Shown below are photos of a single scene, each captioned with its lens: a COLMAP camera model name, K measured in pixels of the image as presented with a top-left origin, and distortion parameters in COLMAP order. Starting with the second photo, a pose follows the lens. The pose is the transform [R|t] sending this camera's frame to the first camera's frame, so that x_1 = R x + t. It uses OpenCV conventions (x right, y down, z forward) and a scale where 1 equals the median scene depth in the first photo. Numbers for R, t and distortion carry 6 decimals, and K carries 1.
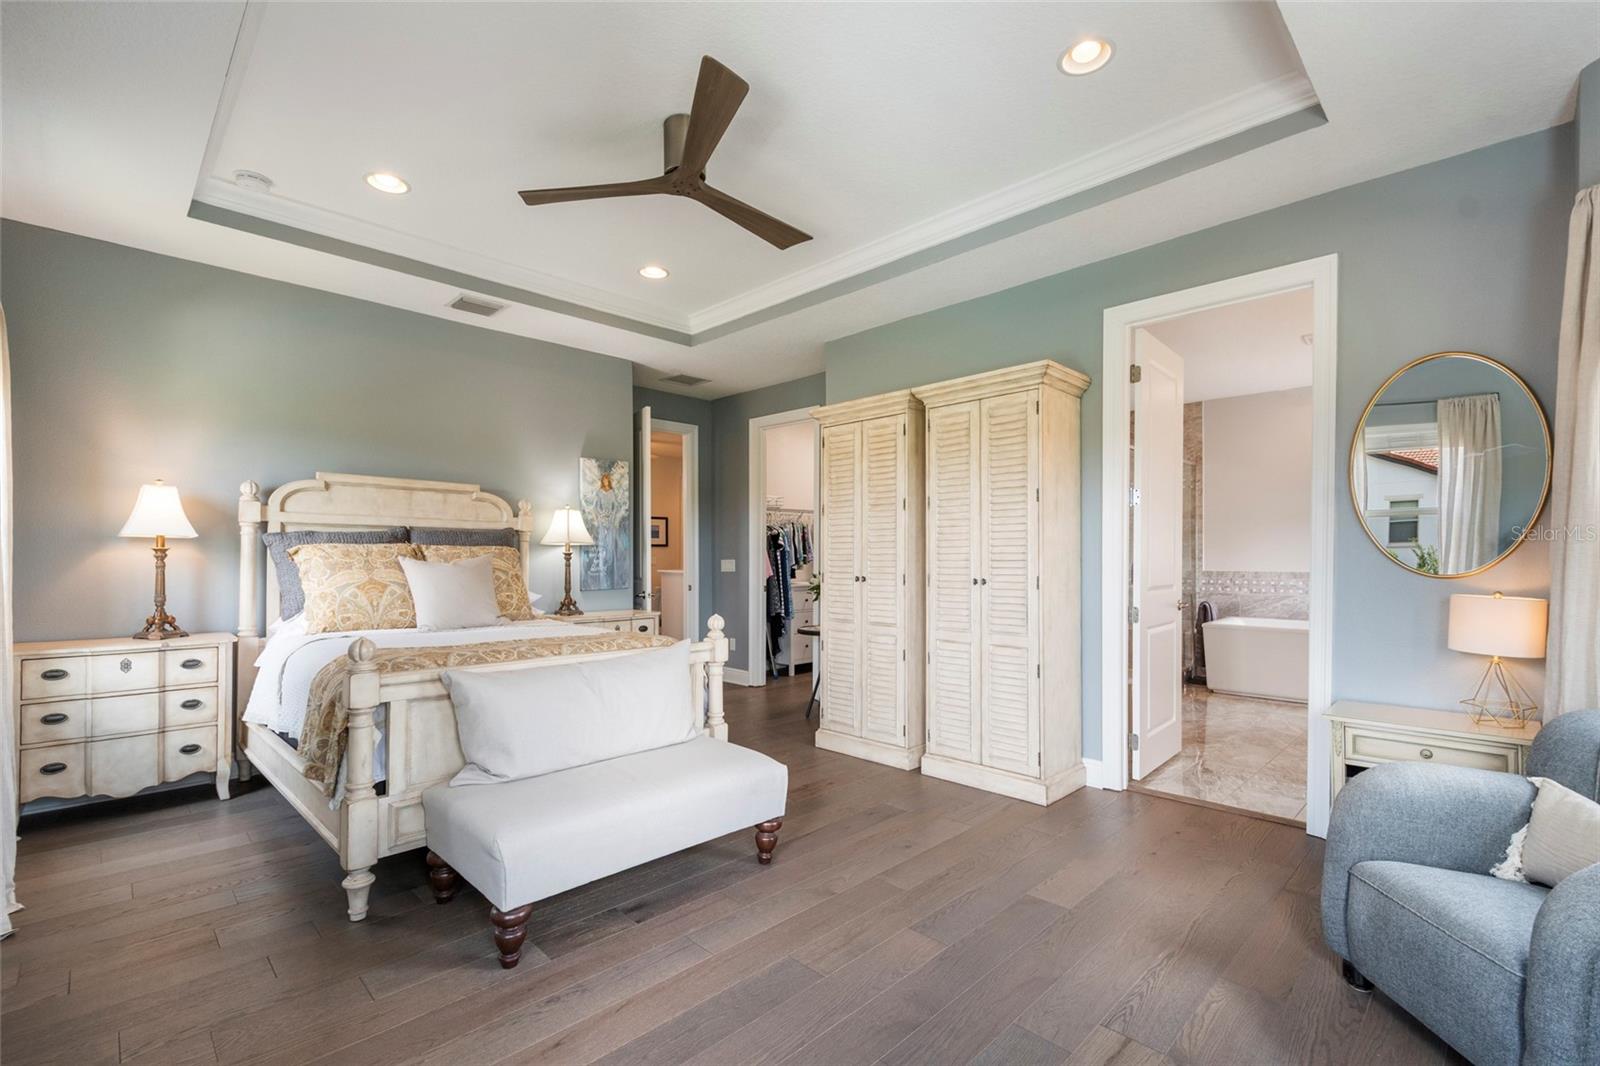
lens RADIAL K [[704.7, 0, 811.6], [0, 704.7, 550.1], [0, 0, 1]] dist [0.009577, -0.001401]
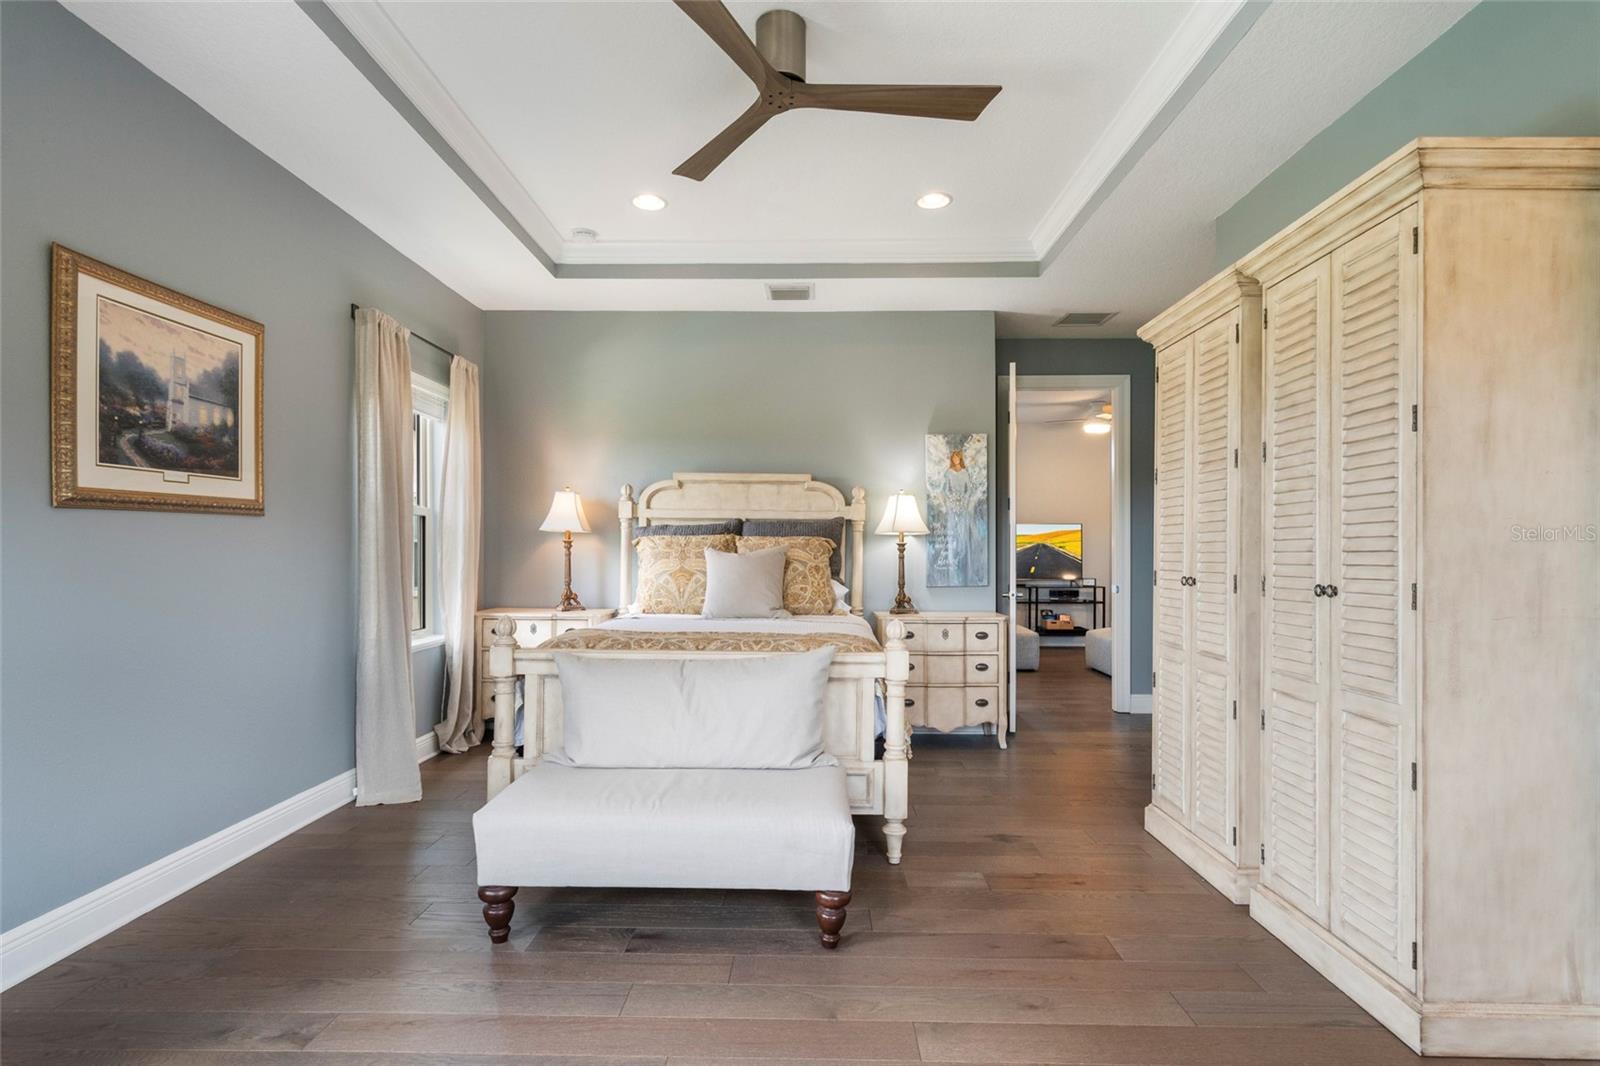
lens RADIAL K [[801.5, 0, 802.6], [0, 801.5, 544.6], [0, 0, 1]] dist [0.004259, -0.002948]
pose [[0.691345, -0.004358, -0.722511, 0.392820], [0.004972, 0.999987, -0.001275, 0.008018], [0.722508, -0.002711, 0.691358, 0.278120]]
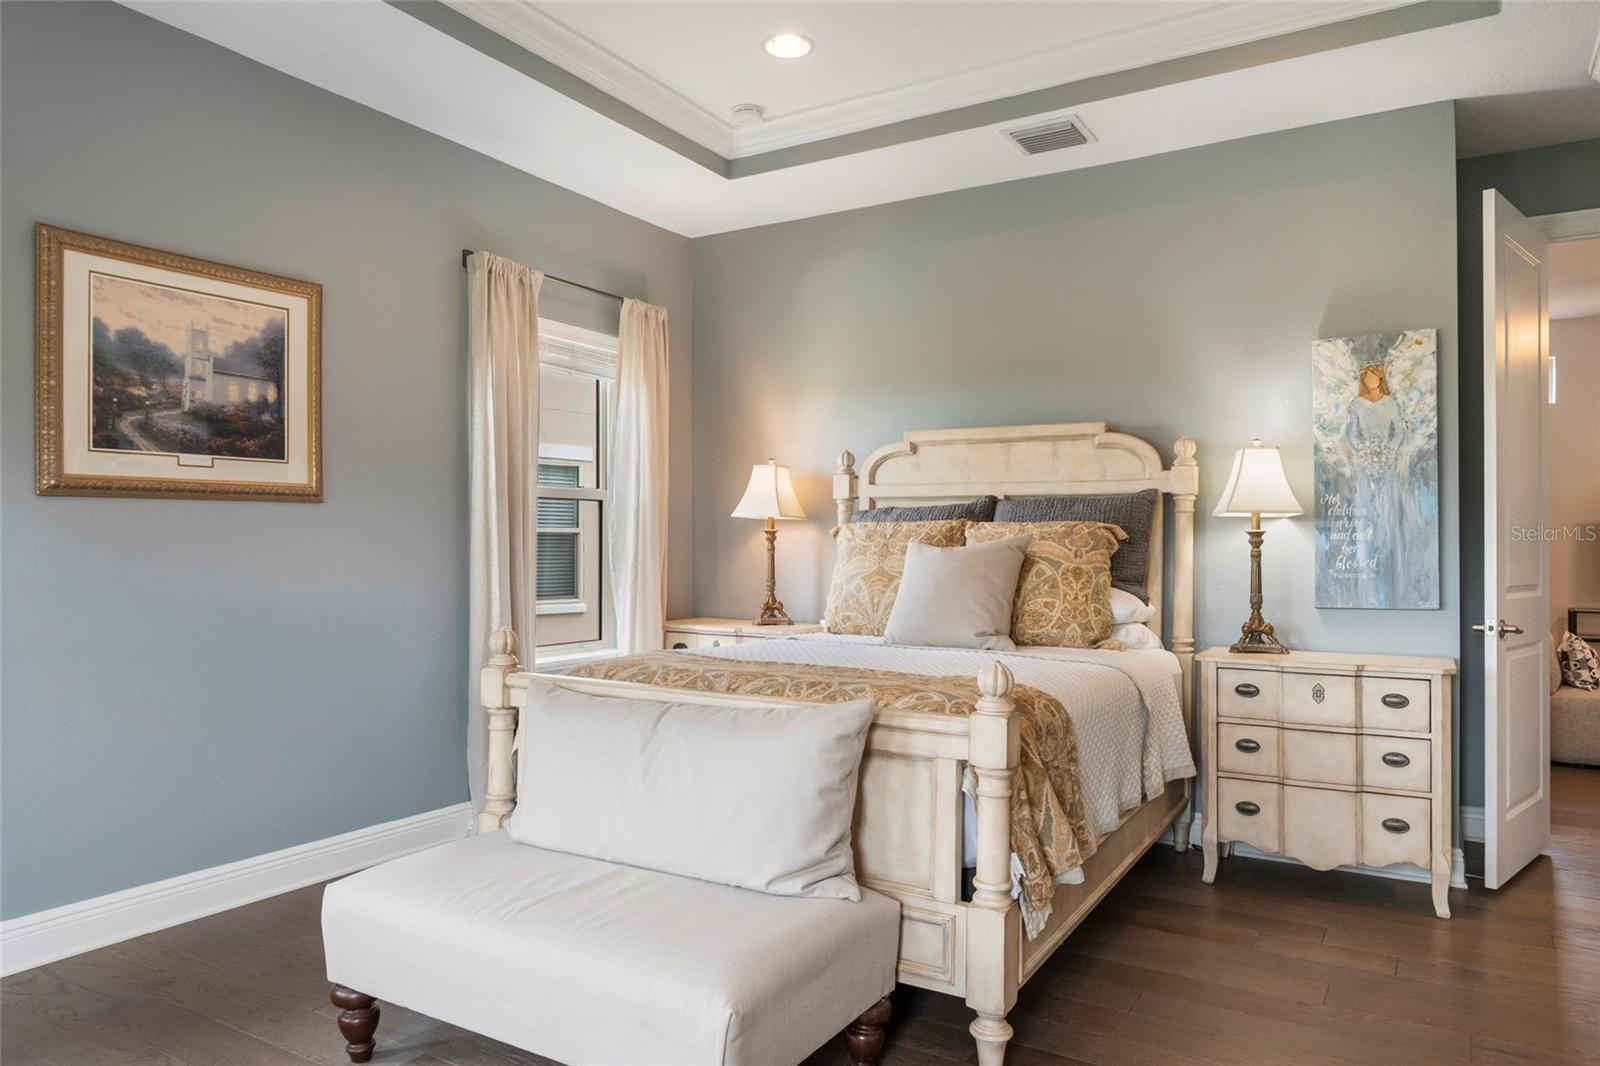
lens RADIAL K [[1065.2, 0, 793.7], [0, 1065.2, 530.9], [0, 0, 1]] dist [0.012679, -0.008809]
pose [[0.226055, -0.013214, -0.974025, 0.447149], [0.005748, 0.999909, -0.012231, 0.014554], [0.974098, -0.002834, 0.226110, 0.649358]]
